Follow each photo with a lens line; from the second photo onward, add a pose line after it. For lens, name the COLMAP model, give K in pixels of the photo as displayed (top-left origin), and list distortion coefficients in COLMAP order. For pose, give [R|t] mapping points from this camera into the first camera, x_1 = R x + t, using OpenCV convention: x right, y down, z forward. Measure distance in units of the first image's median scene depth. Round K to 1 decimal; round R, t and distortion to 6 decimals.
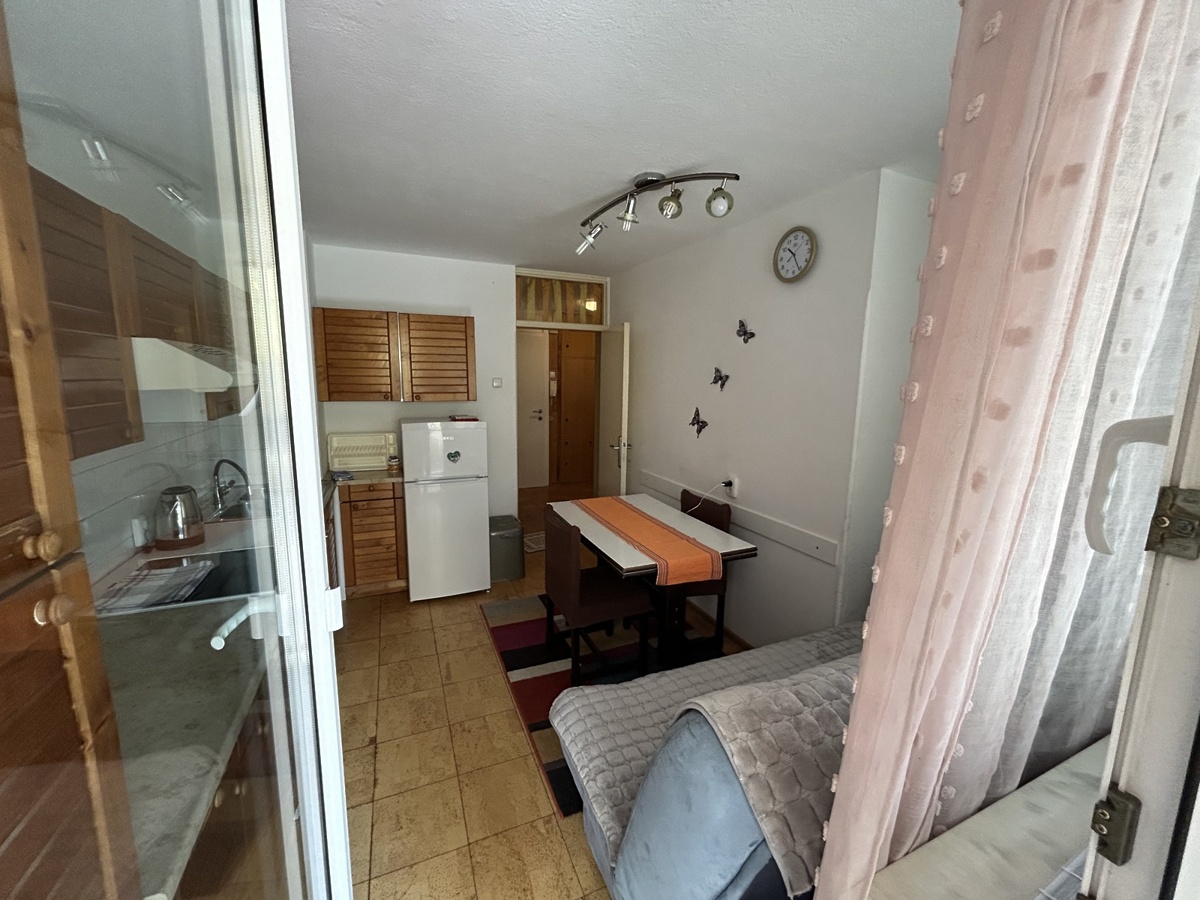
lens RADIAL K [[483.9, 0, 598.8], [0, 483.9, 450.4], [0, 0, 1]] dist [-0.003508, 0.001284]
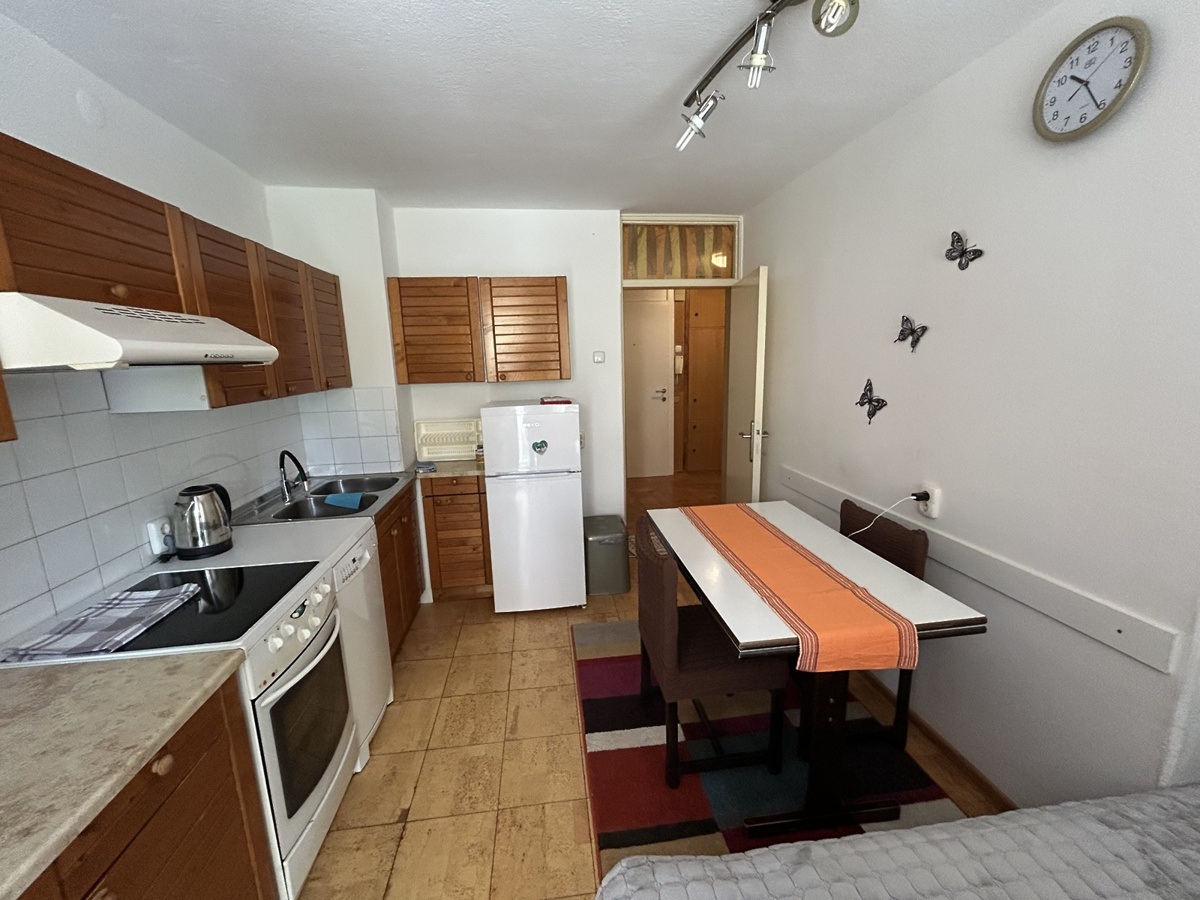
lens RADIAL K [[483.9, 0, 597.8], [0, 483.9, 448.6], [0, 0, 1]] dist [-0.003508, 0.001284]
pose [[0.958748, 0.012343, -0.283988, 0.035615], [-0.002421, 0.999375, 0.035263, -0.015807], [0.284246, -0.033121, 0.958179, 0.262373]]
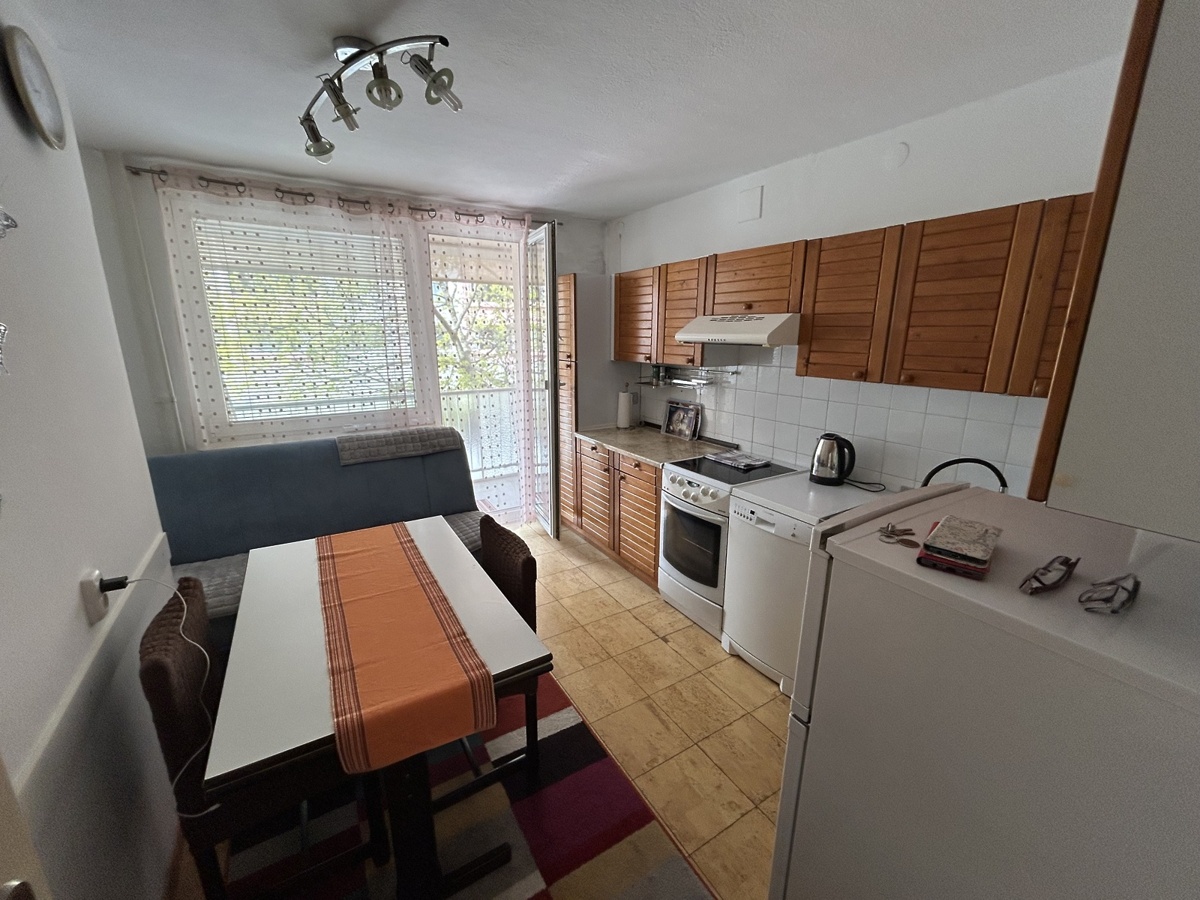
lens RADIAL K [[483.9, 0, 601.4], [0, 483.9, 451.7], [0, 0, 1]] dist [-0.003508, 0.001284]
pose [[-0.987715, 0.018988, -0.155111, -0.095710], [-0.044485, 0.917360, 0.395566, -0.224500], [0.149803, 0.397607, -0.905245, 1.385442]]
